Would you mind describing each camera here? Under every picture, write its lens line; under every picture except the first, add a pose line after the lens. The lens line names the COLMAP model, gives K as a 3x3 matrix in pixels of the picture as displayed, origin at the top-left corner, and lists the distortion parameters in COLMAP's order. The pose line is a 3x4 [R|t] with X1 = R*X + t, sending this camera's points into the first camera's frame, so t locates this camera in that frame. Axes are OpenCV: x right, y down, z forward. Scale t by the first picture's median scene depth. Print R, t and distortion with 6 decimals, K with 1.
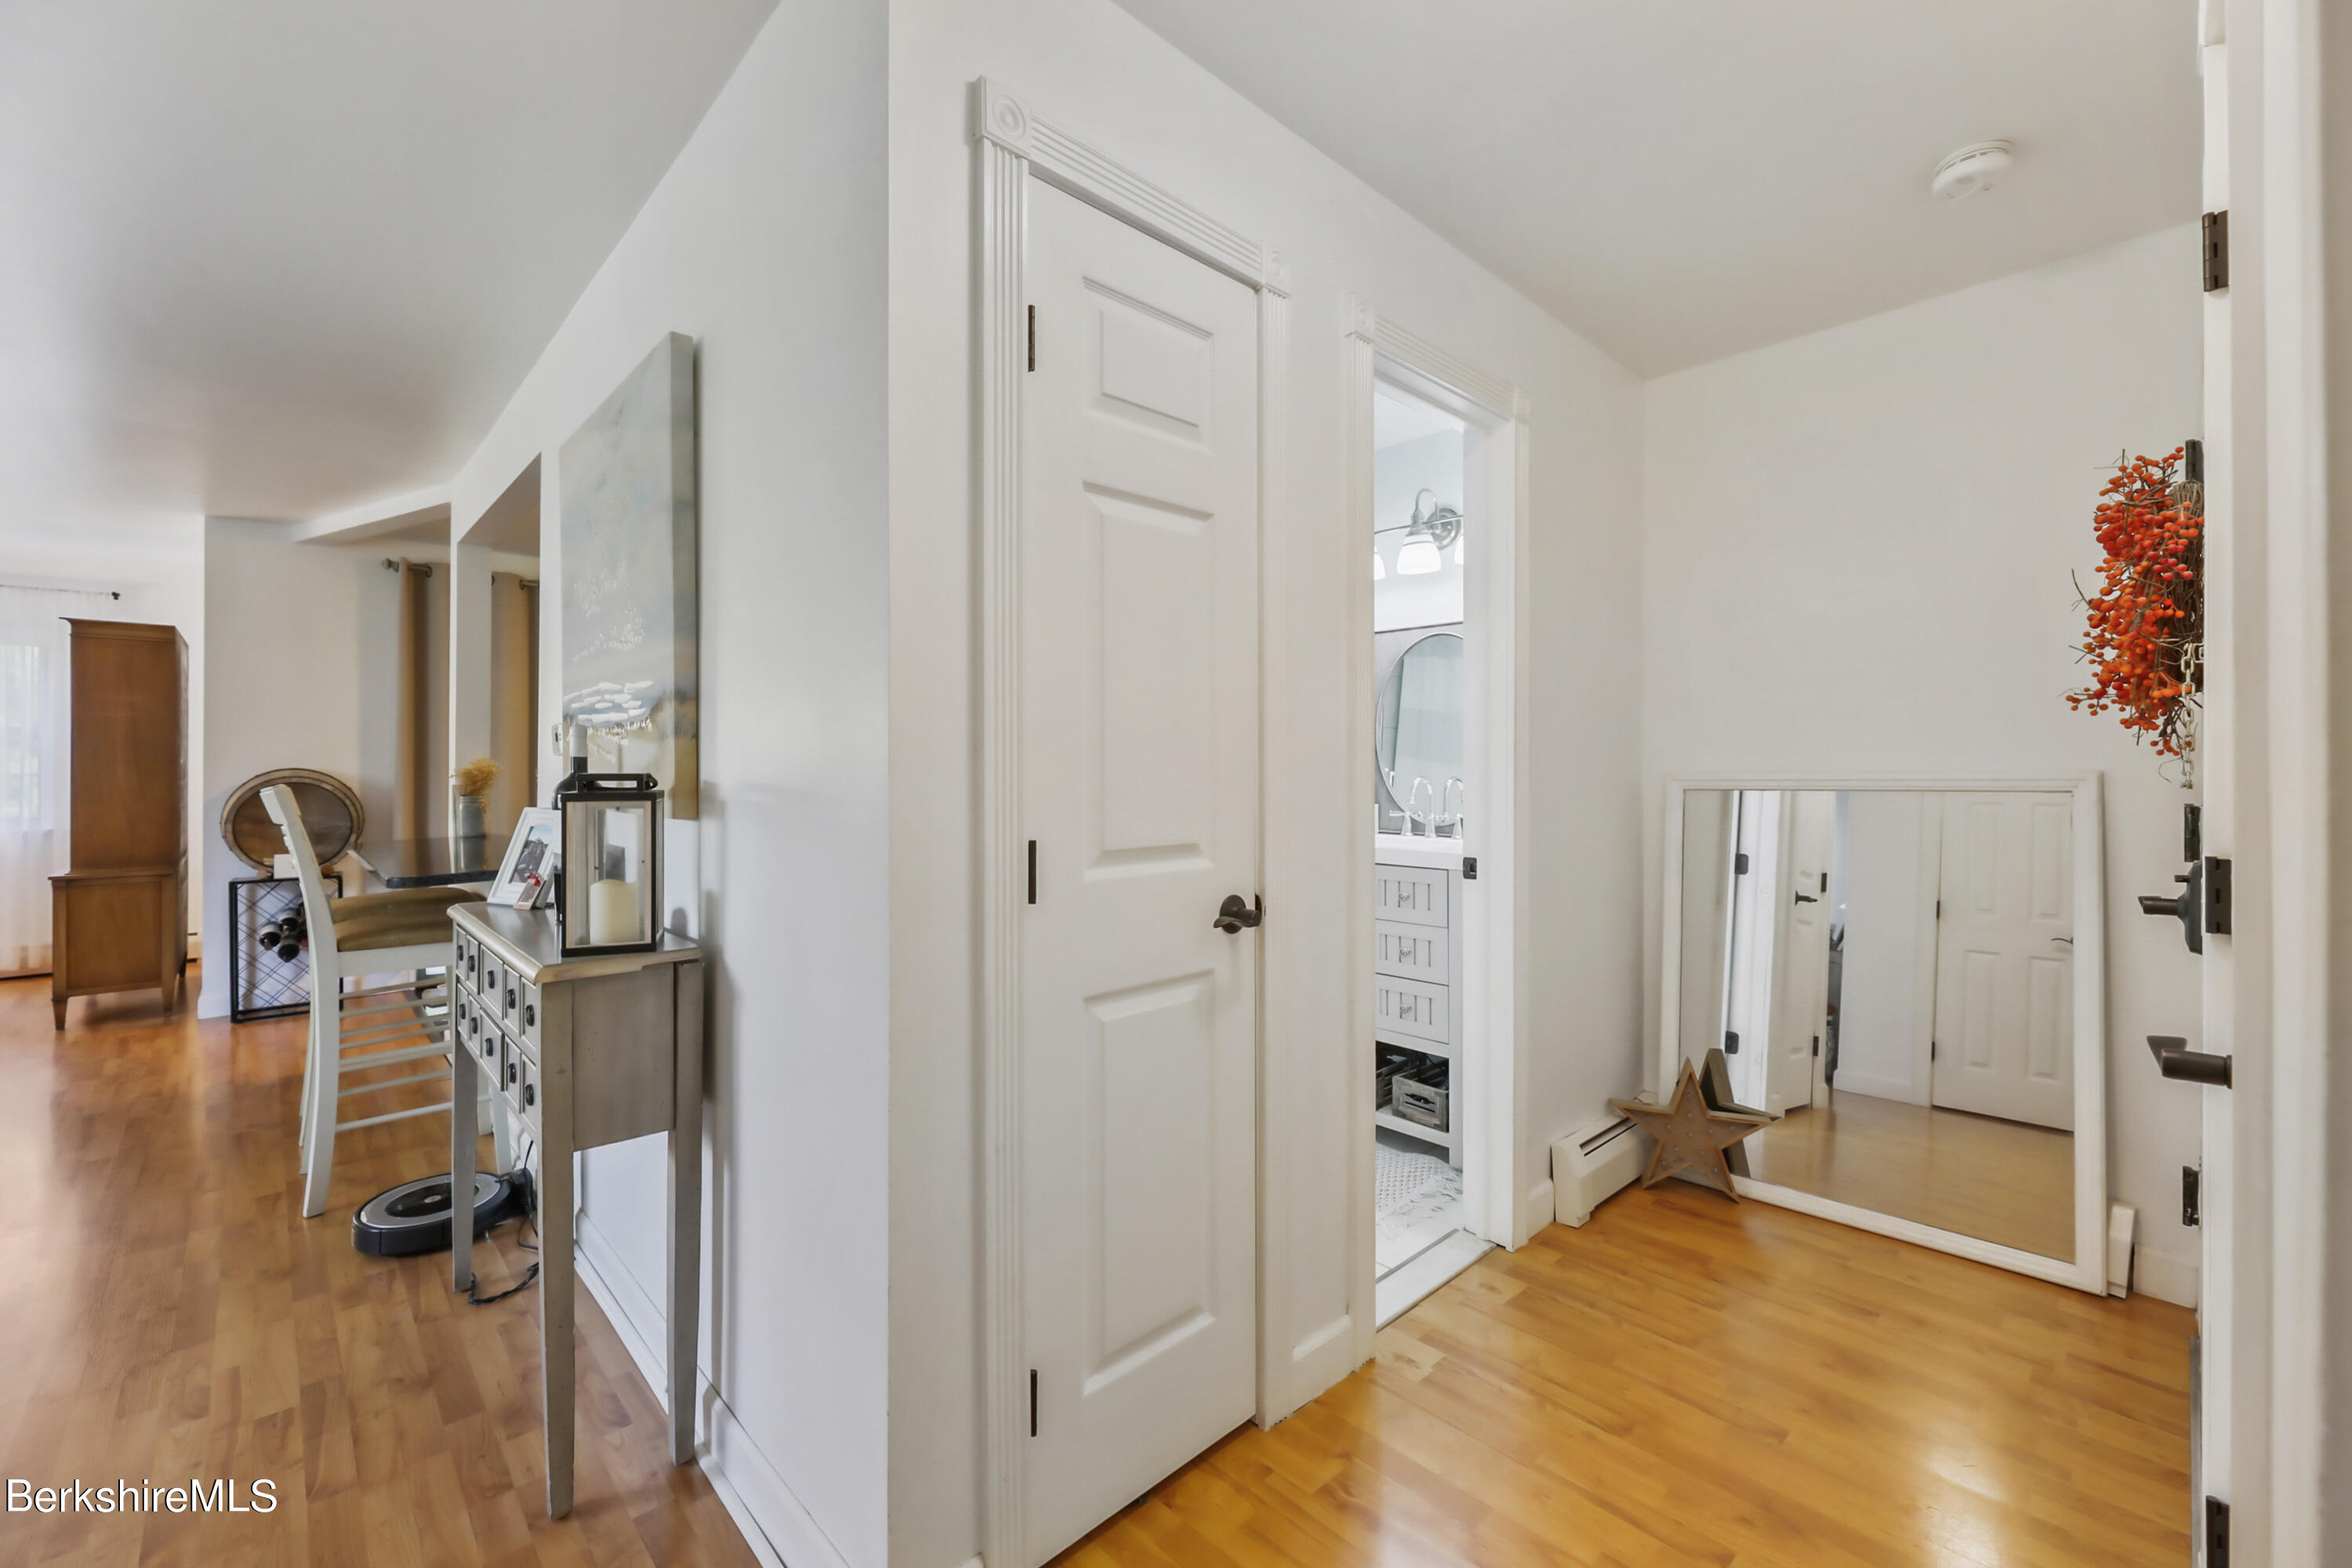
lens RADIAL K [[969.3, 0, 1184.9], [0, 969.3, 773.0], [0, 0, 1]] dist [-0.000667, -0.000941]
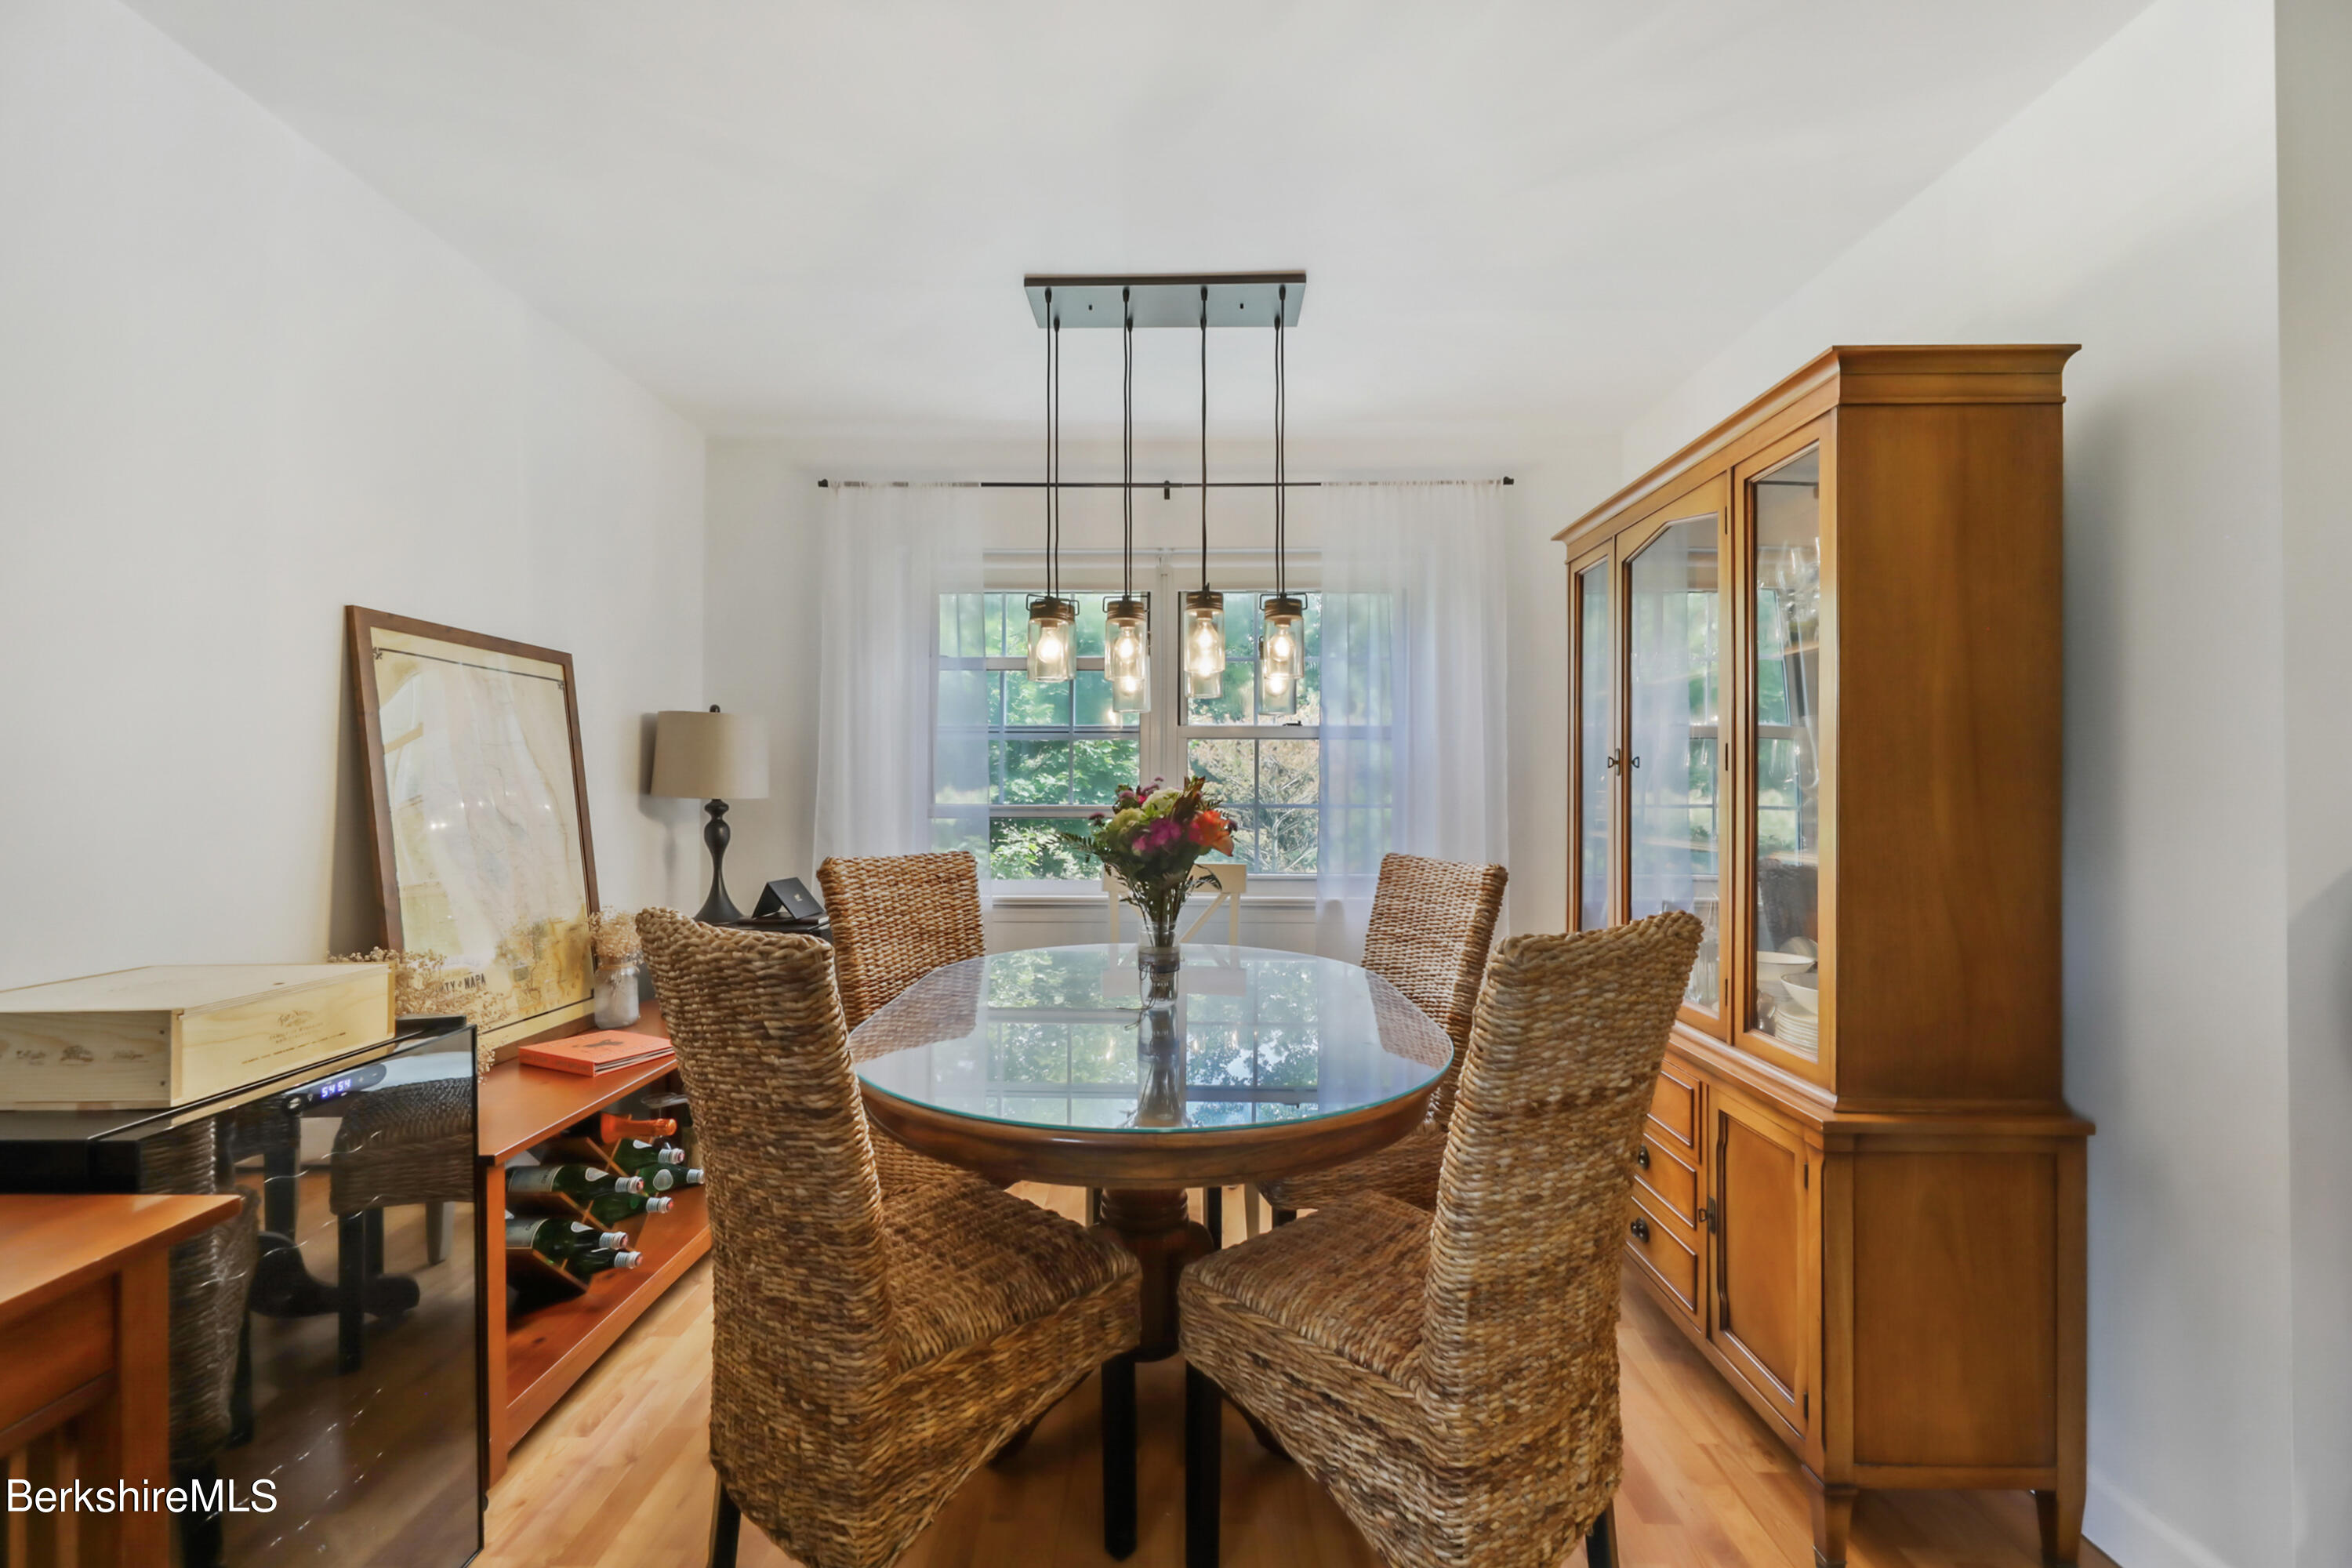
lens RADIAL K [[967.2, 0, 1170.2], [0, 967.2, 788.9], [0, 0, 1]] dist [0.009031, -0.000719]
pose [[0.713460, -0.002403, -0.700692, -1.048747], [-0.000287, 0.999993, -0.003722, -0.005564], [0.700696, 0.002856, 0.713454, 0.575513]]
